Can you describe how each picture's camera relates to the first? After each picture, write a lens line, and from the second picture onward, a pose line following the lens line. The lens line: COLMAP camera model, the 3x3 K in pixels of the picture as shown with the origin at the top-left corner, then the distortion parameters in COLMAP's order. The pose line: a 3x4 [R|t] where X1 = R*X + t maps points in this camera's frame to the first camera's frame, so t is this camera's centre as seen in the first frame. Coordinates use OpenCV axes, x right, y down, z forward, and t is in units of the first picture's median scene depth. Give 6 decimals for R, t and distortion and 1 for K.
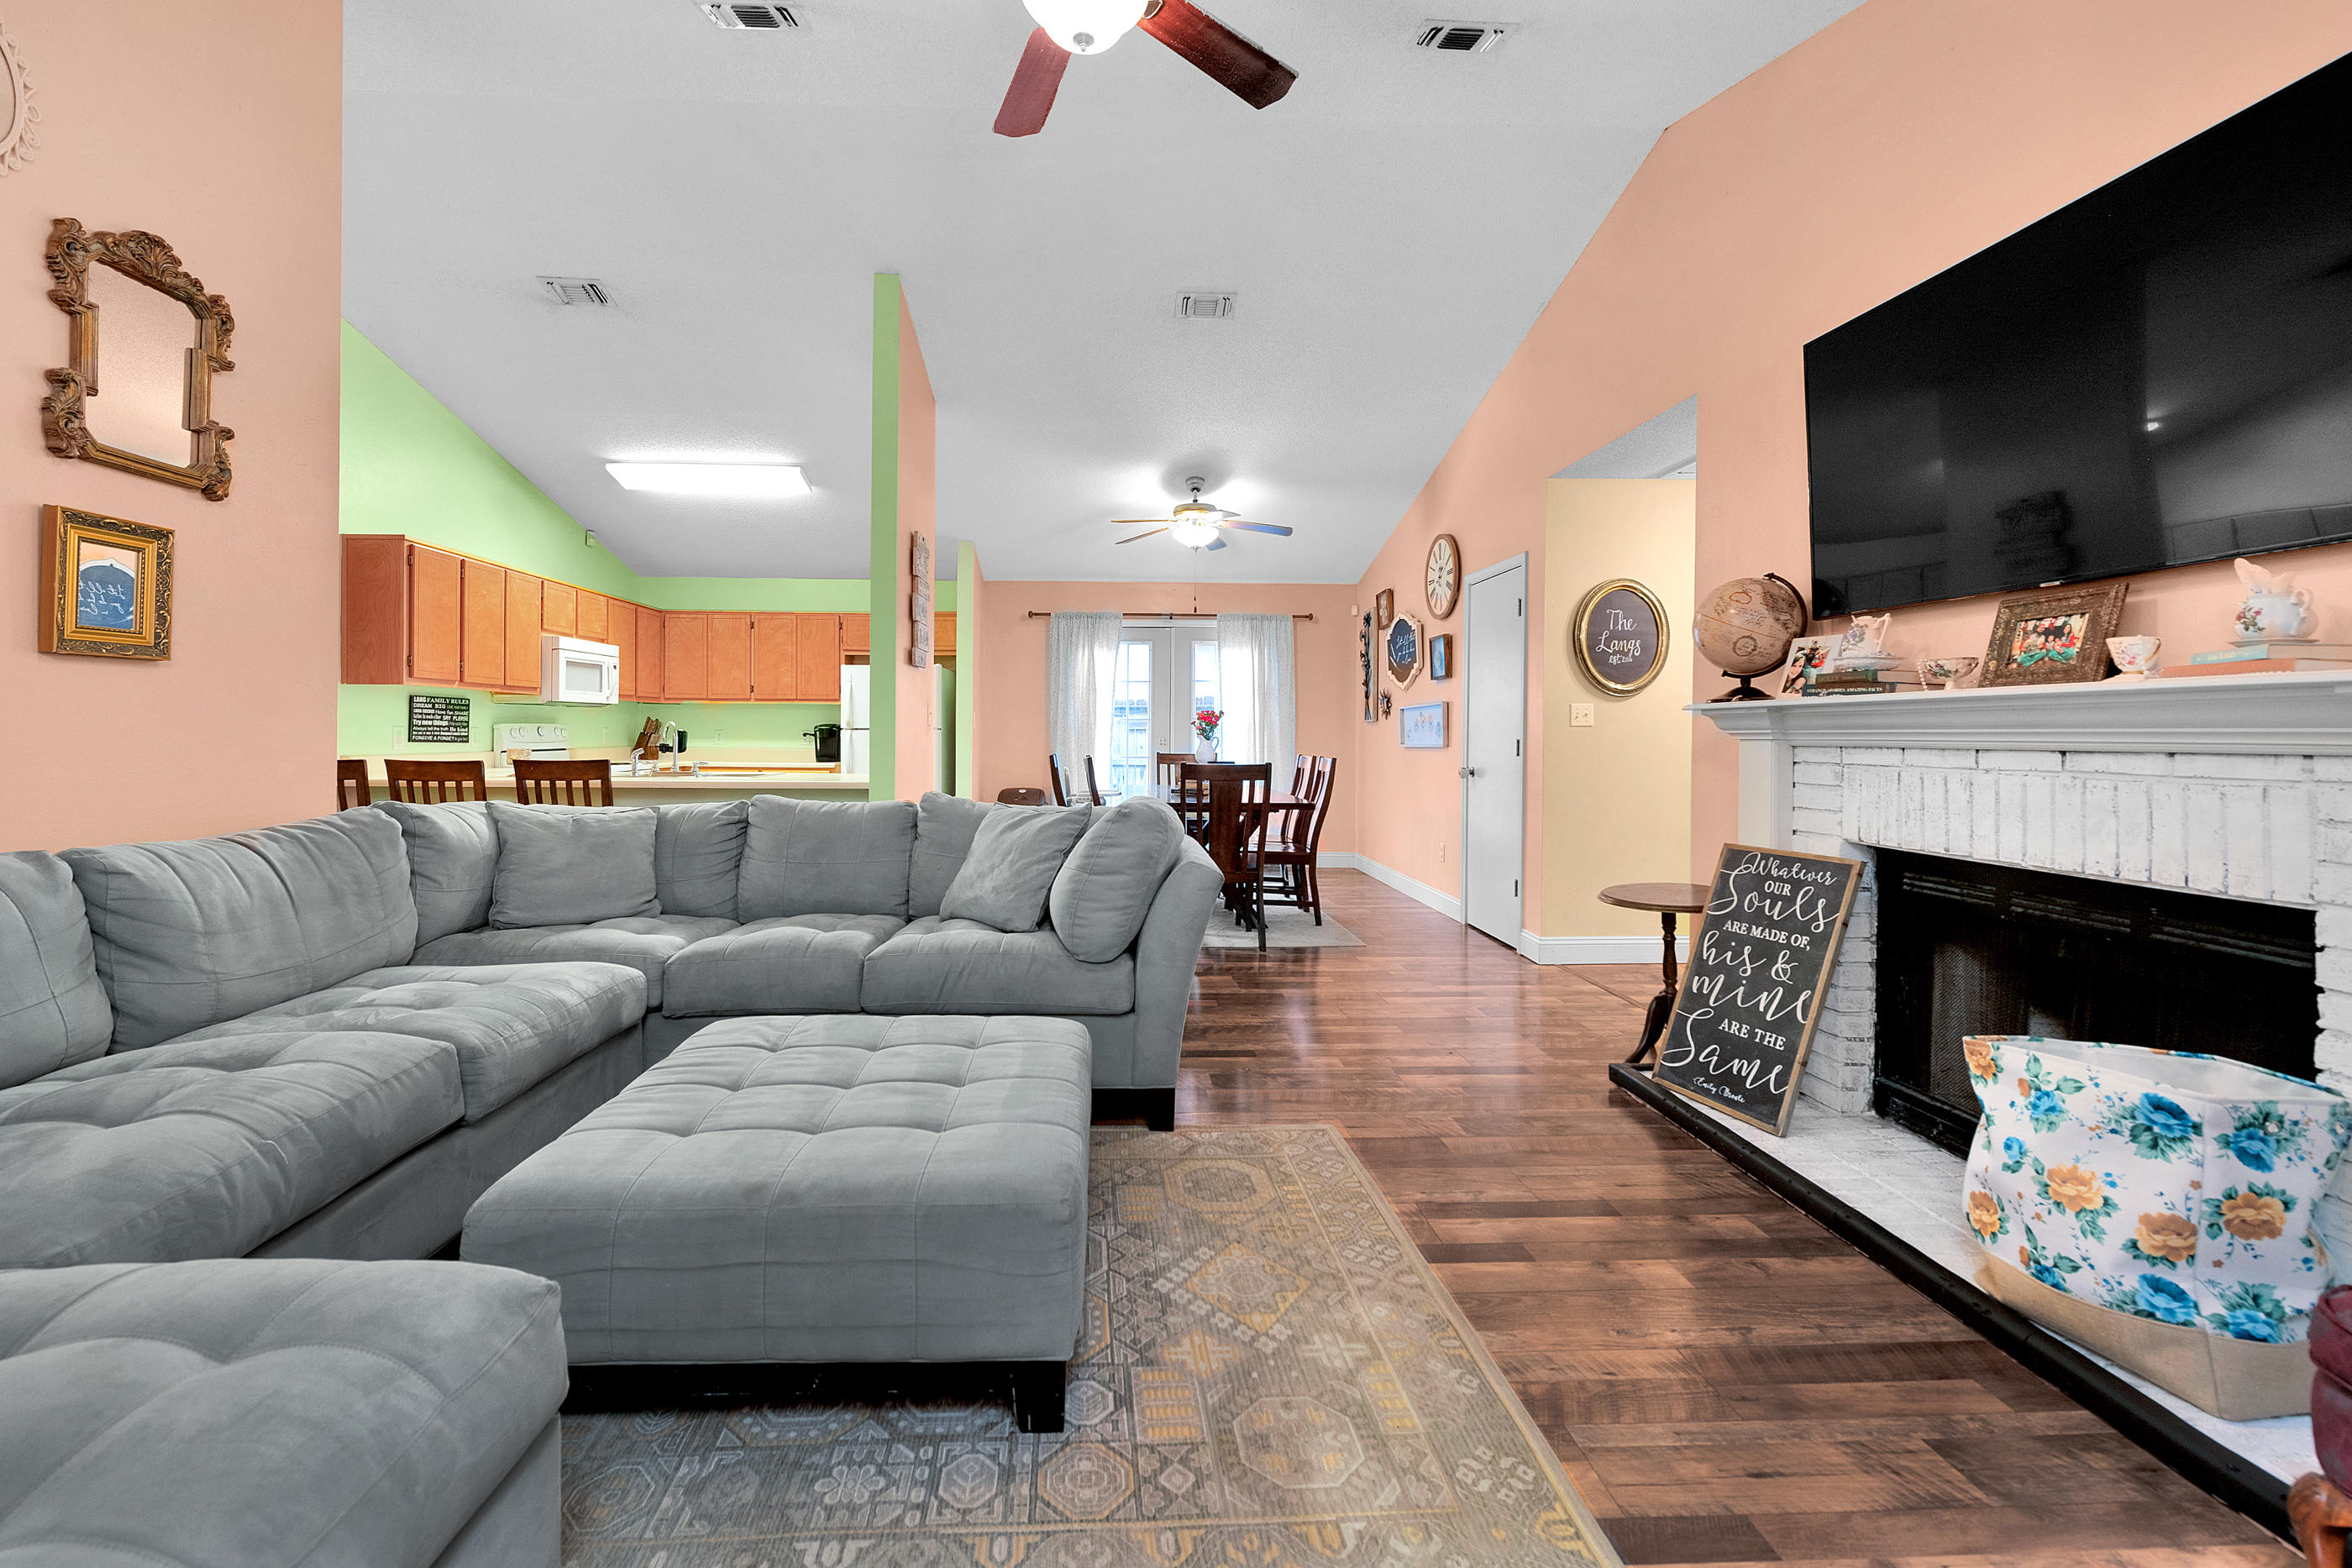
lens RADIAL K [[987.1, 0, 1122.0], [0, 987.1, 732.9], [0, 0, 1]] dist [0.002741, -0.005935]
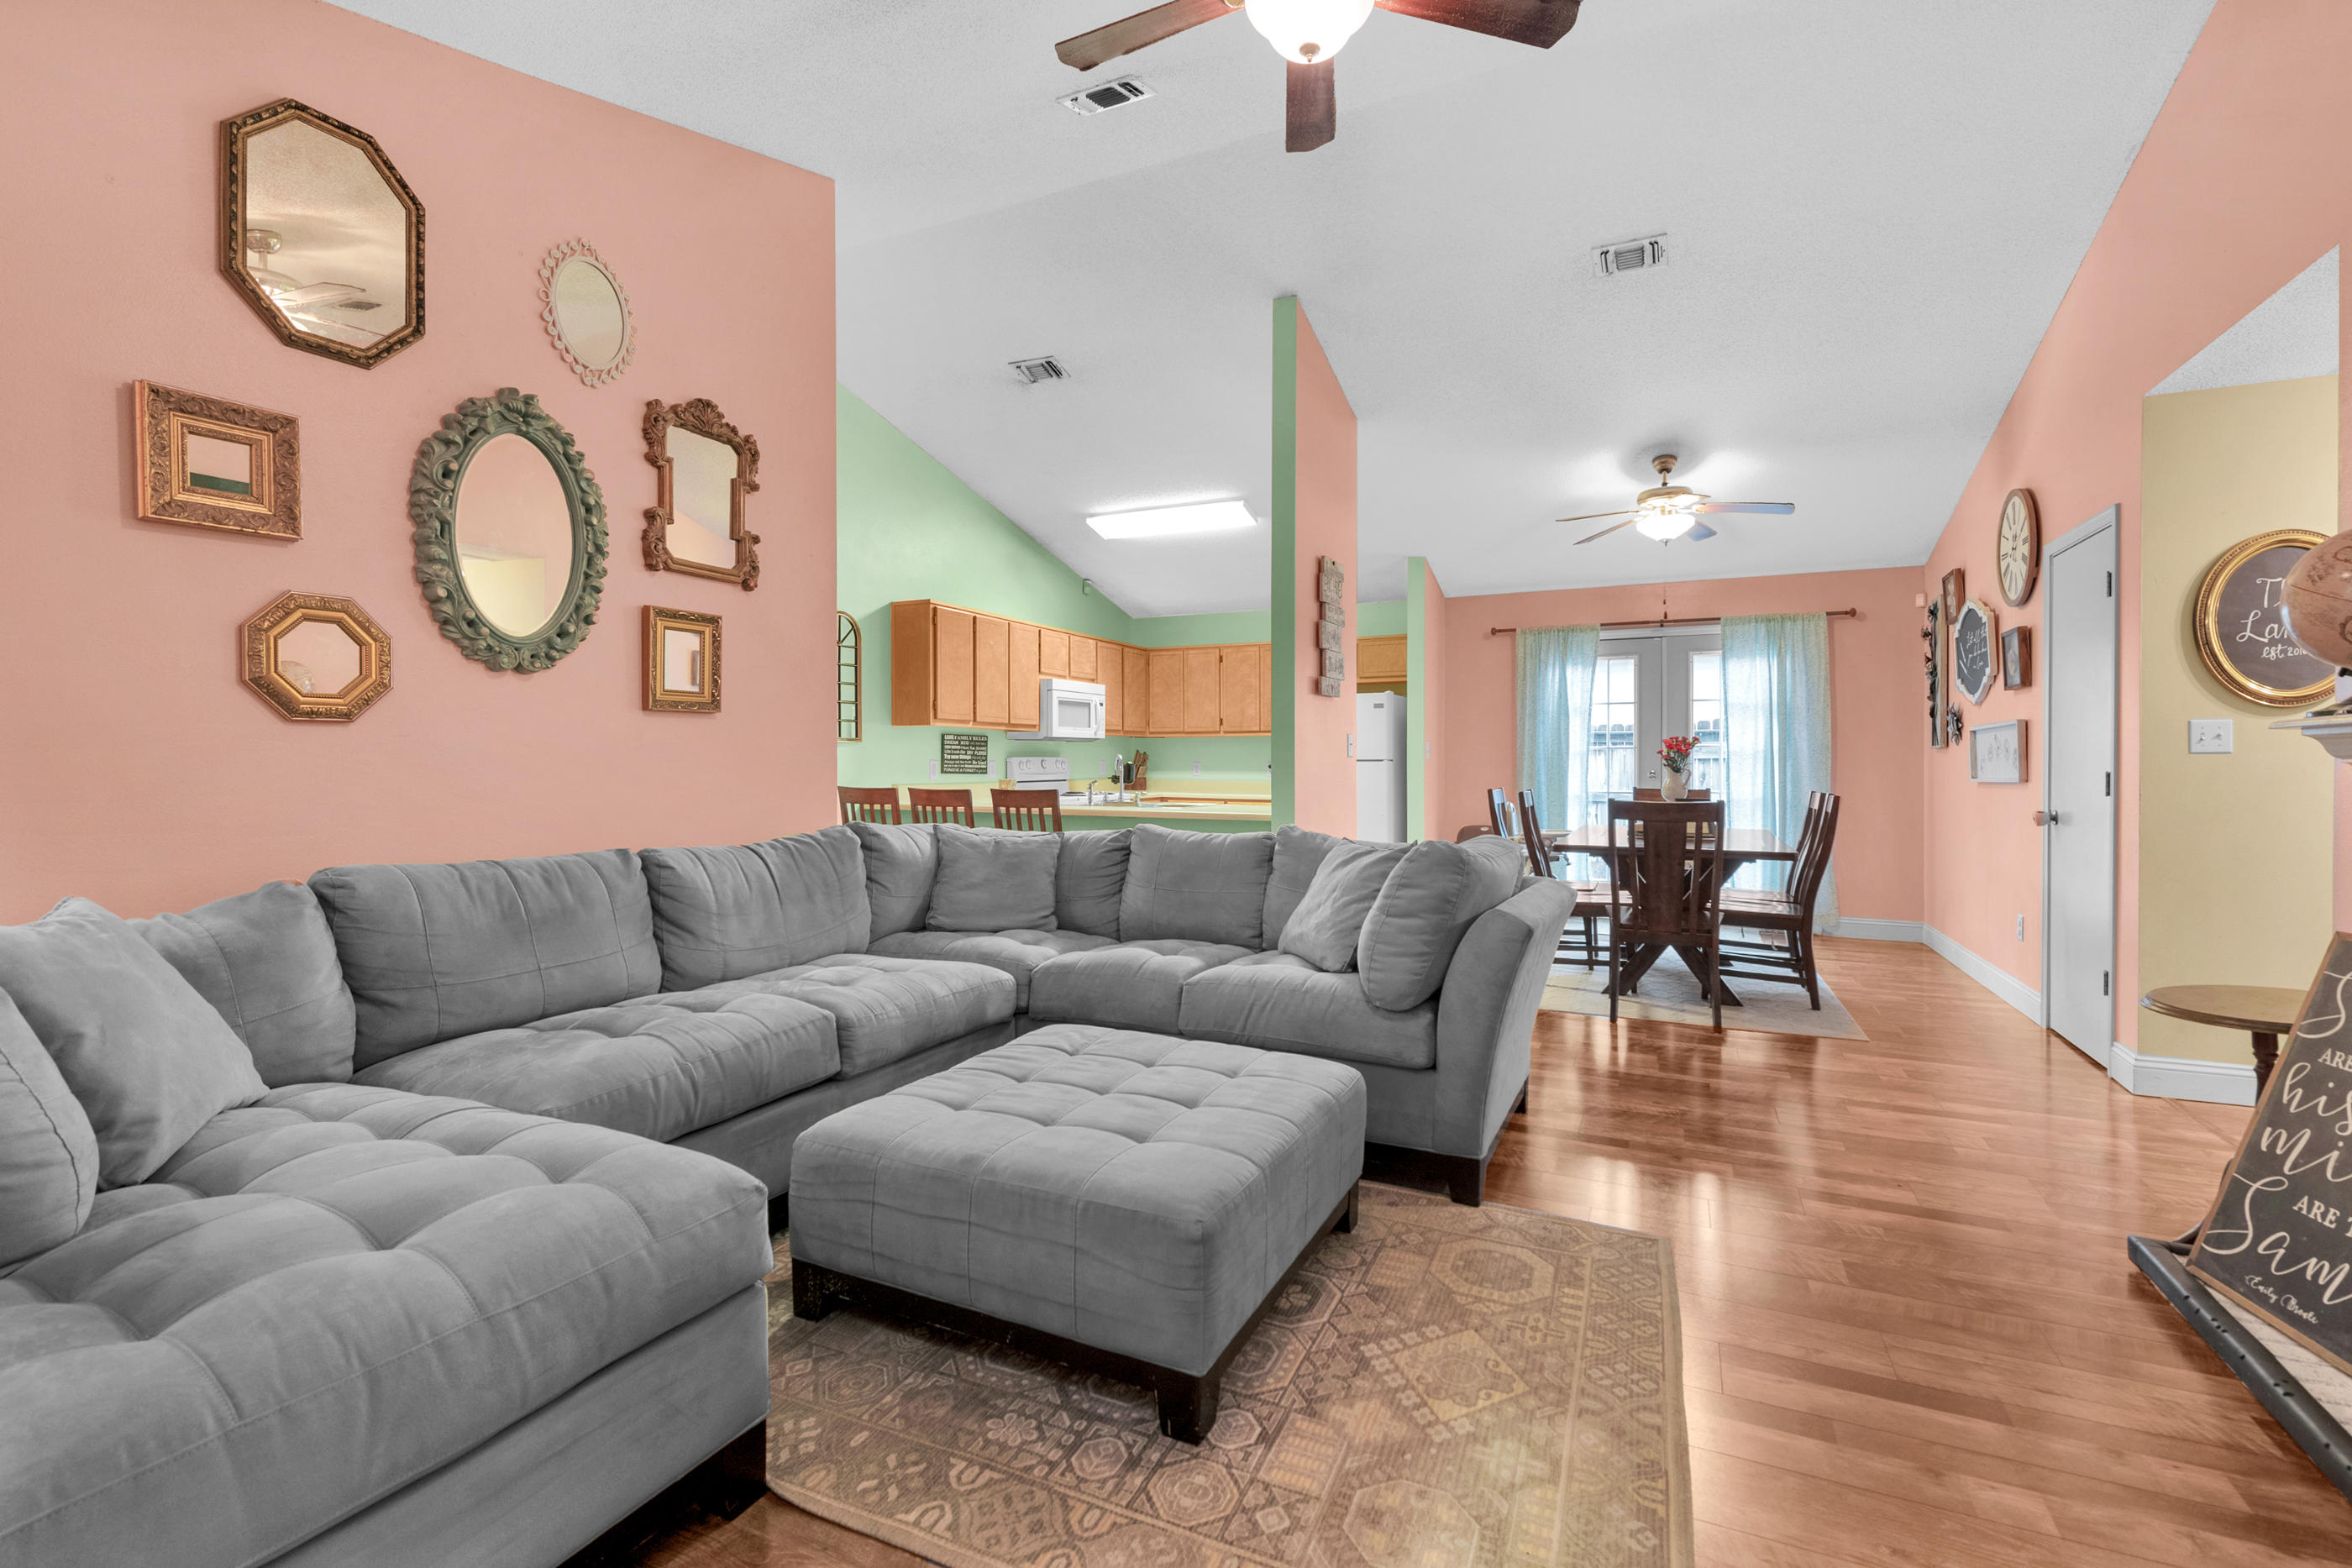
lens RADIAL K [[1061.4, 0, 1130.7], [0, 1061.4, 767.6], [0, 0, 1]] dist [0.000246, -0.003439]
pose [[0.873759, -0.001160, -0.486358, 0.235551], [0.002735, 0.999993, 0.002528, -0.000604], [0.486352, -0.003539, 0.873756, 0.002050]]
